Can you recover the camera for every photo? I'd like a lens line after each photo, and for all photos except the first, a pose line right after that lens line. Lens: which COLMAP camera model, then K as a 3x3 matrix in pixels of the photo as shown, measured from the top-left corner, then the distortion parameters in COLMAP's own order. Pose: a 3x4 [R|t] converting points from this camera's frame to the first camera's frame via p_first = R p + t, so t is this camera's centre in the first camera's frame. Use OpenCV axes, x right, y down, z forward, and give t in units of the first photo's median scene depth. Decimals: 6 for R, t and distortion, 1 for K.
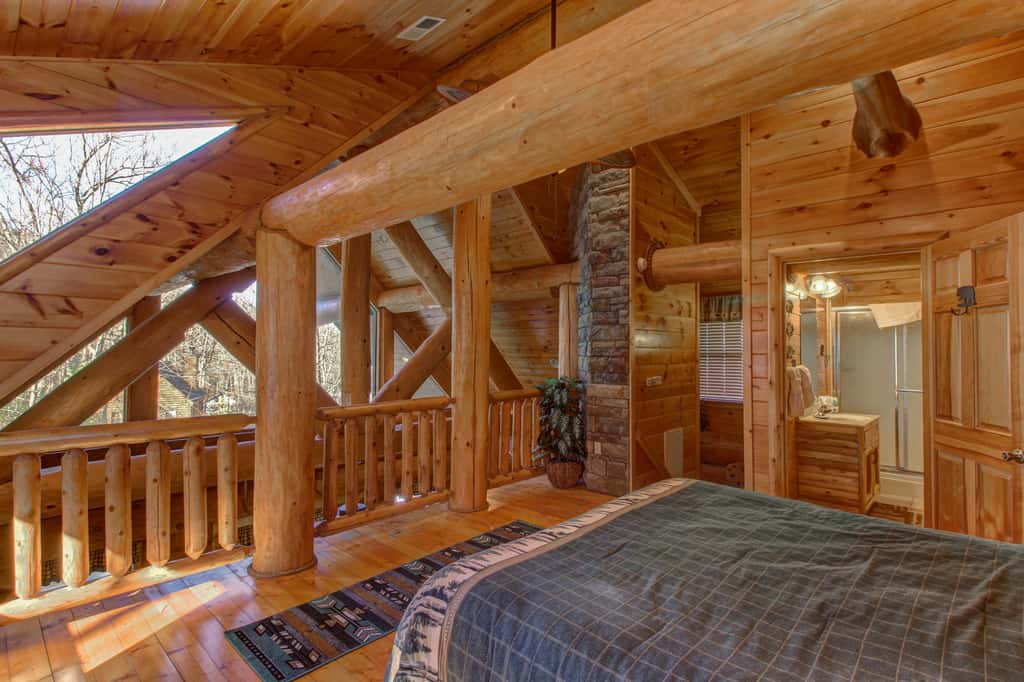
lens RADIAL K [[481.3, 0, 510.1], [0, 481.3, 344.0], [0, 0, 1]] dist [0.015813, -0.000716]
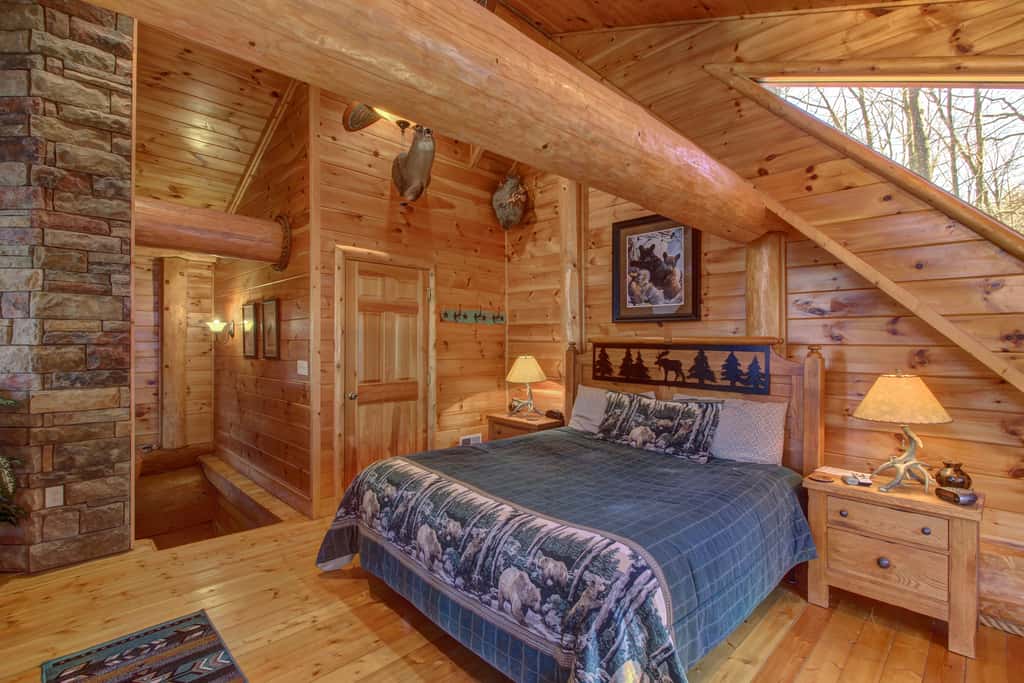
lens RADIAL K [[481.3, 0, 509.9], [0, 481.3, 341.8], [0, 0, 1]] dist [0.015813, -0.000716]
pose [[0.051859, -0.008300, 0.998620, -0.413237], [-0.019886, 0.999759, 0.009343, 0.005639], [-0.998456, -0.020343, 0.051681, 0.423546]]
